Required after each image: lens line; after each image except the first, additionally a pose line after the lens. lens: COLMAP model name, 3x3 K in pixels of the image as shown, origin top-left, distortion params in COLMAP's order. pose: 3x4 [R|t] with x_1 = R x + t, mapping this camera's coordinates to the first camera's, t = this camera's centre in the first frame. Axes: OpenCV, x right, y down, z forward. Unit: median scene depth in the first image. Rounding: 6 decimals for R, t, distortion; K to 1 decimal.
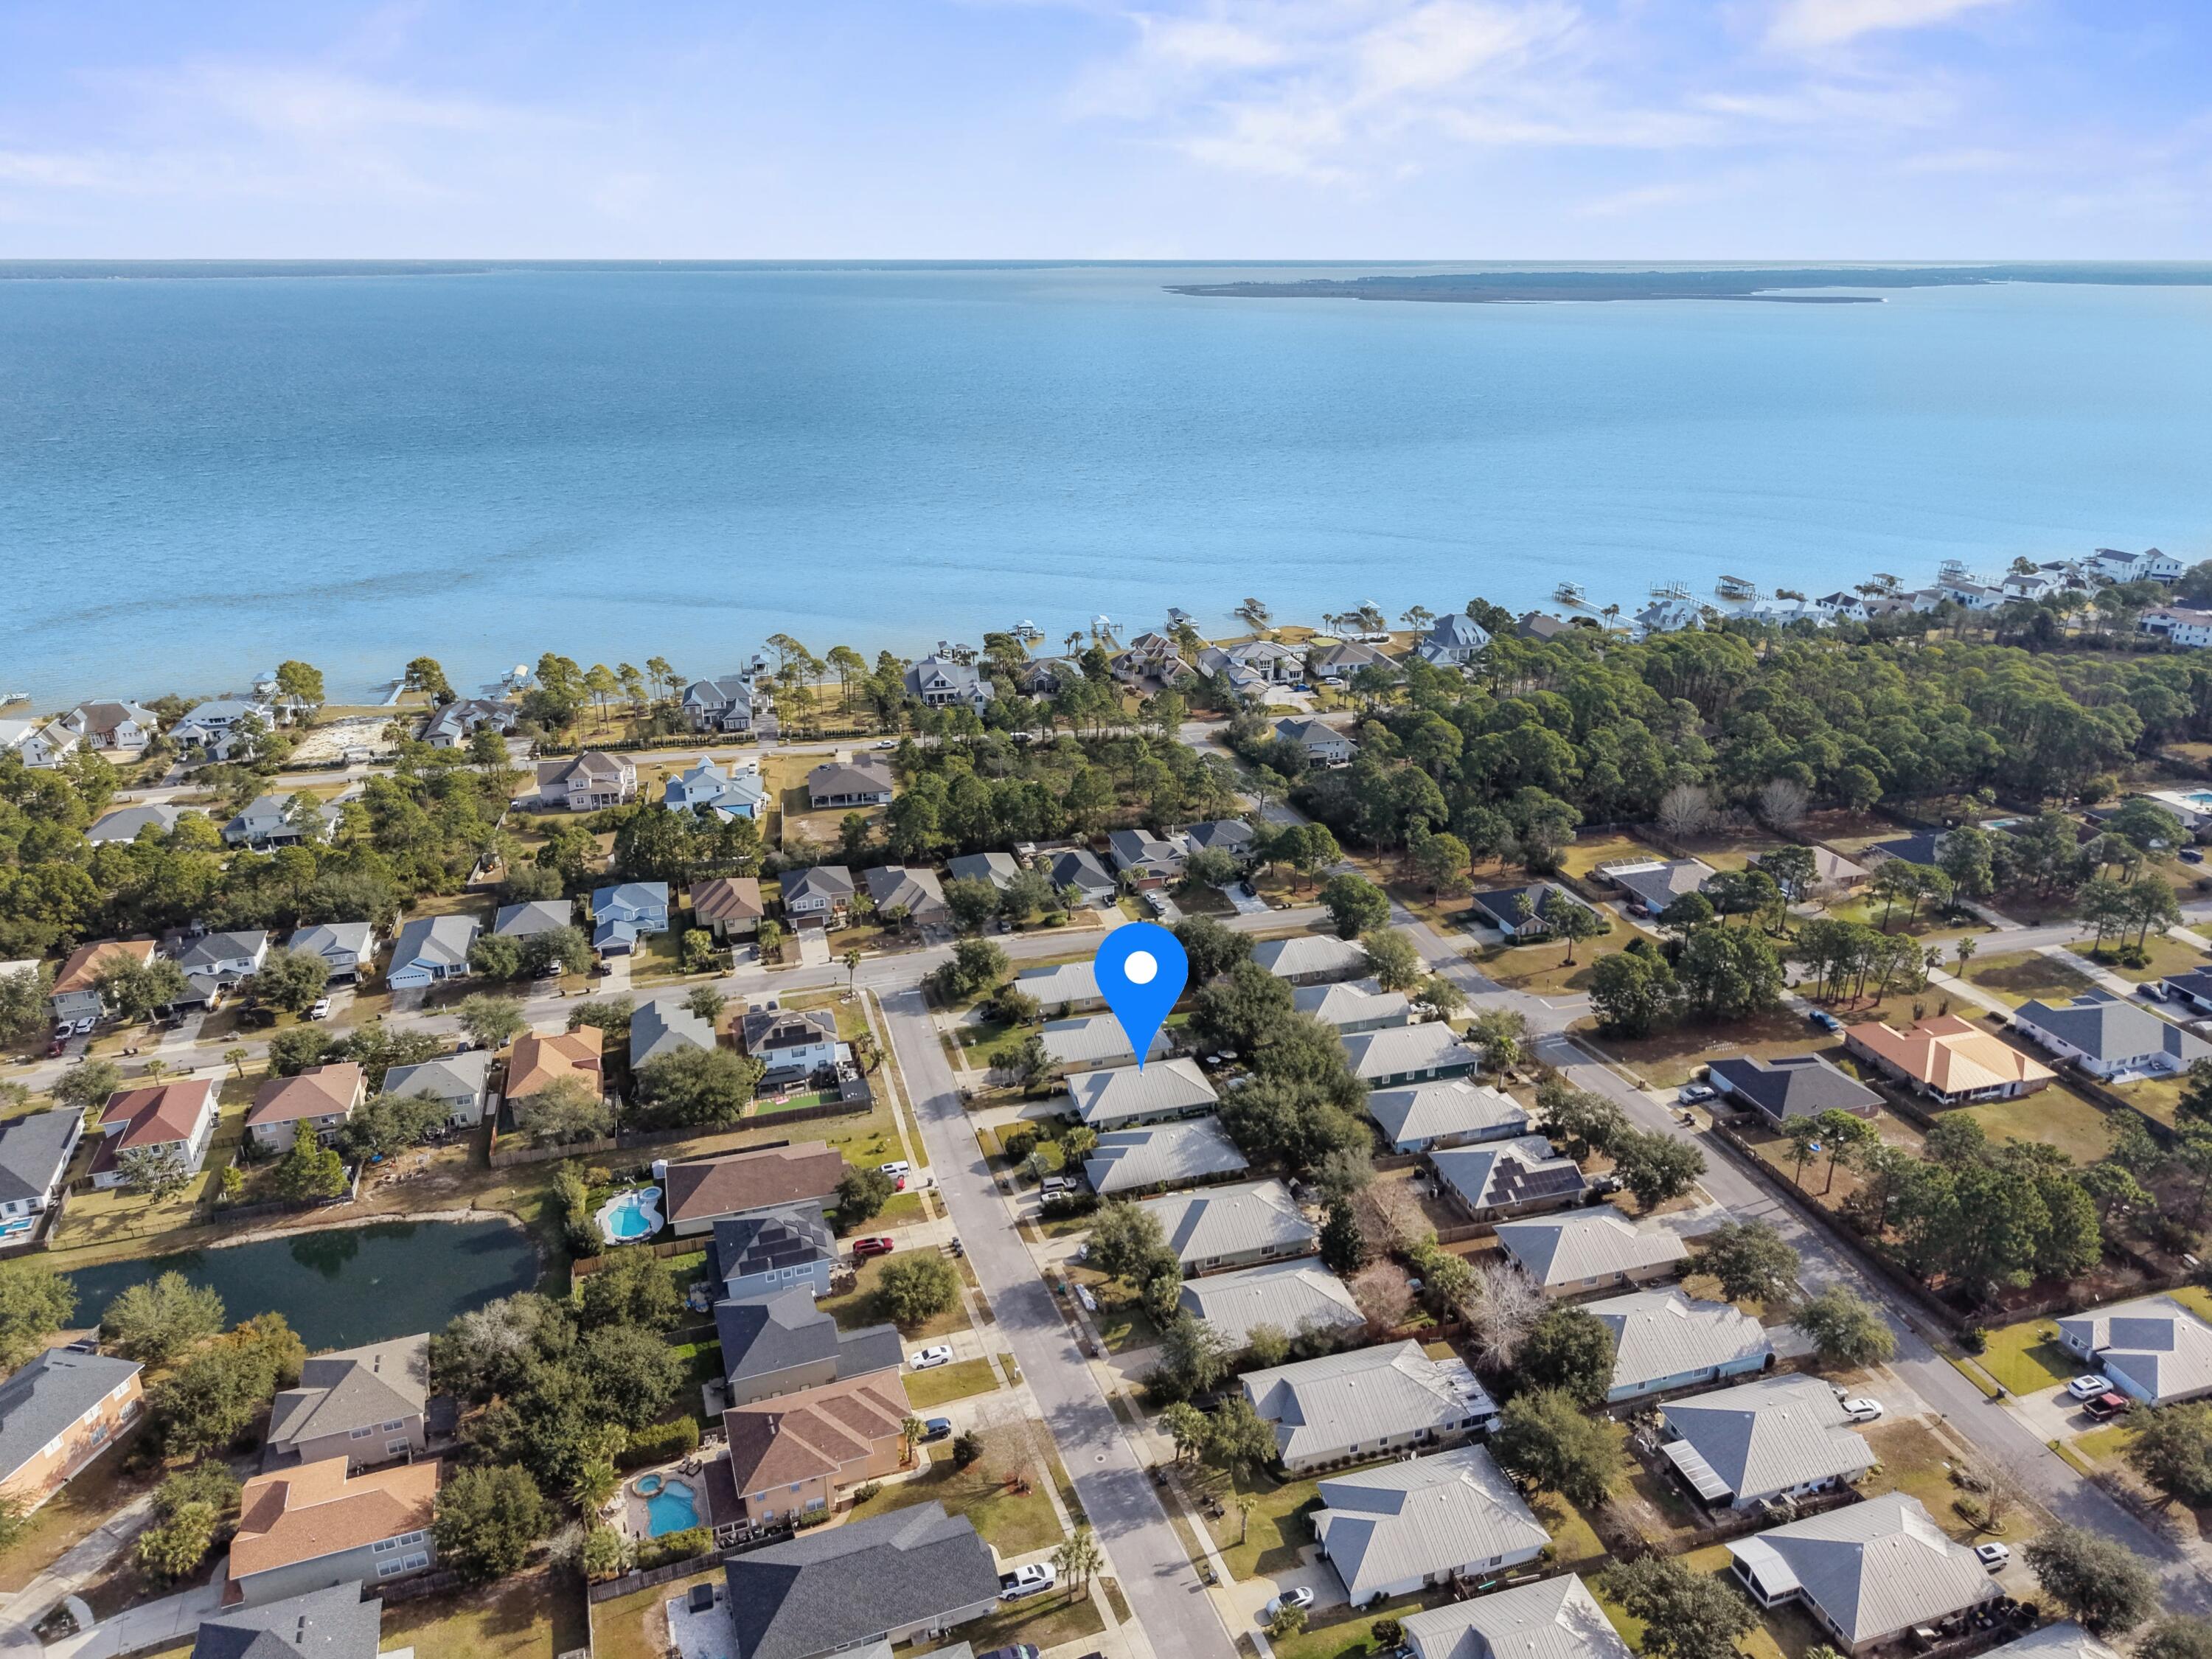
lens RADIAL K [[1485.9, 0, 1141.1], [0, 1485.9, 827.4], [0, 0, 1]] dist [0.000392, -0.002409]
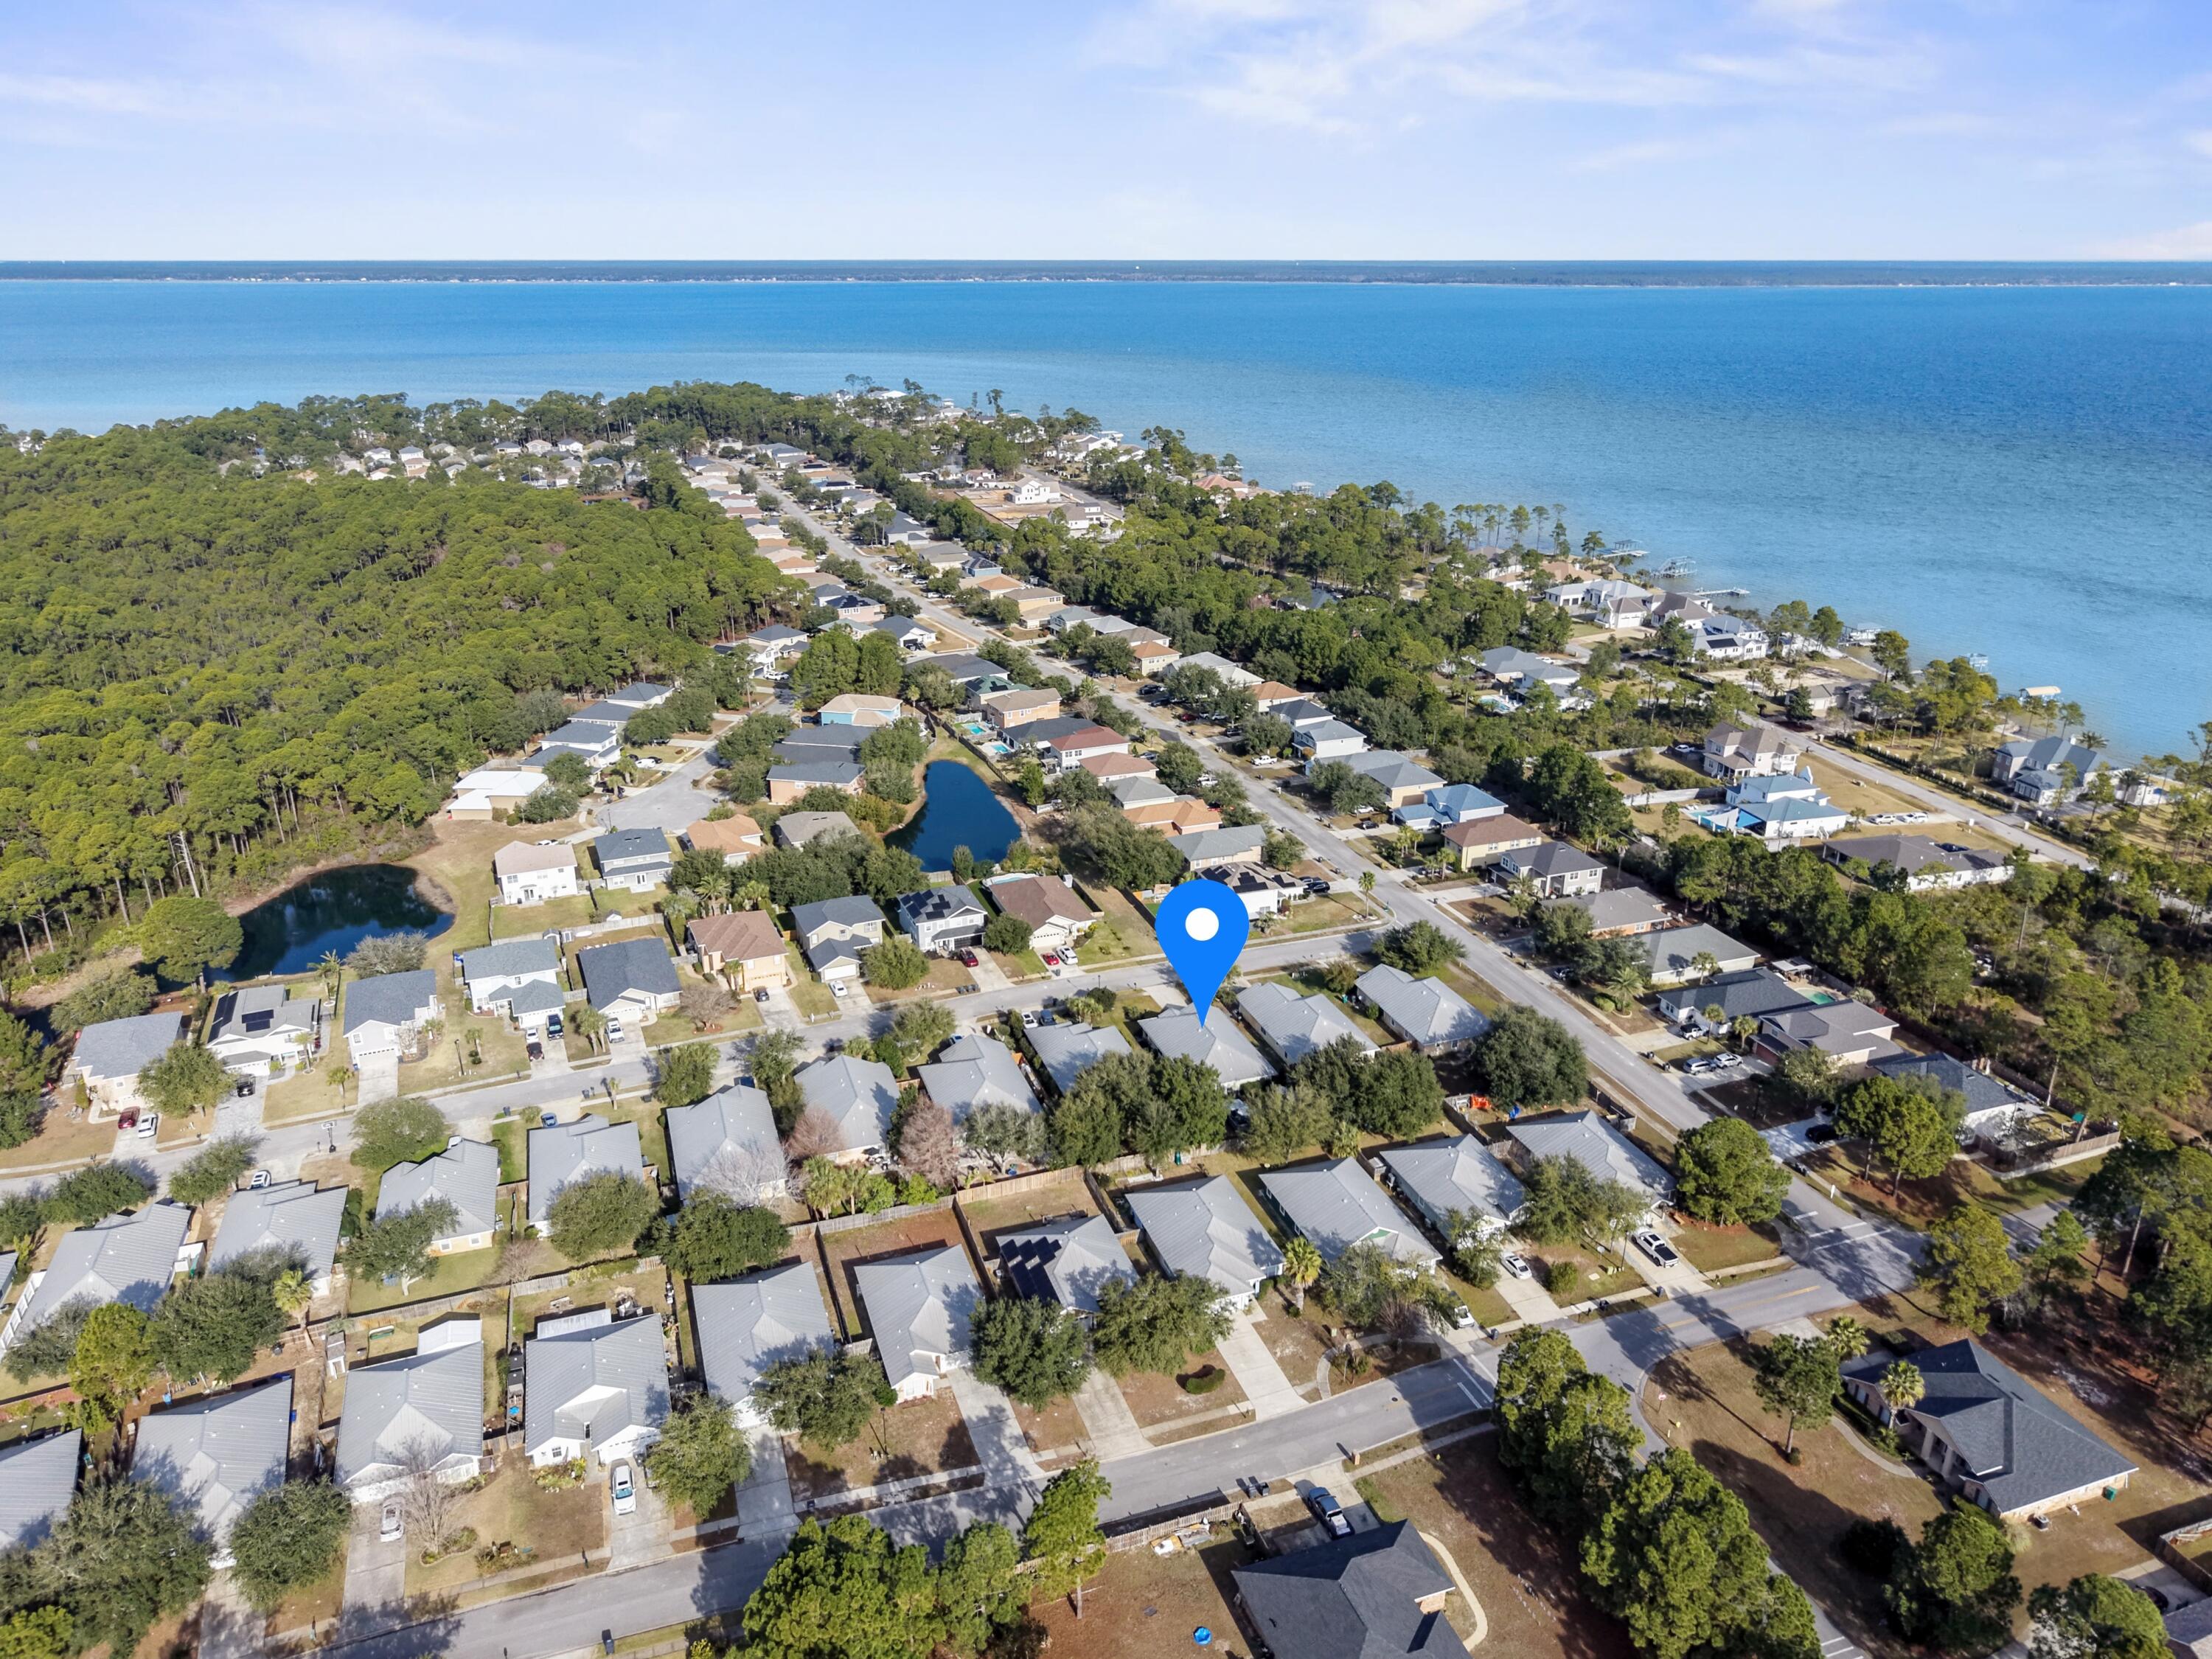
lens RADIAL K [[1485.9, 0, 1141.1], [0, 1485.9, 827.4], [0, 0, 1]] dist [0.000392, -0.002409]
pose [[0.046665, 0.359748, -0.931882, 1.056206], [-0.350001, 0.879647, 0.322057, -0.317287], [0.935586, 0.311131, 0.166961, 0.871776]]
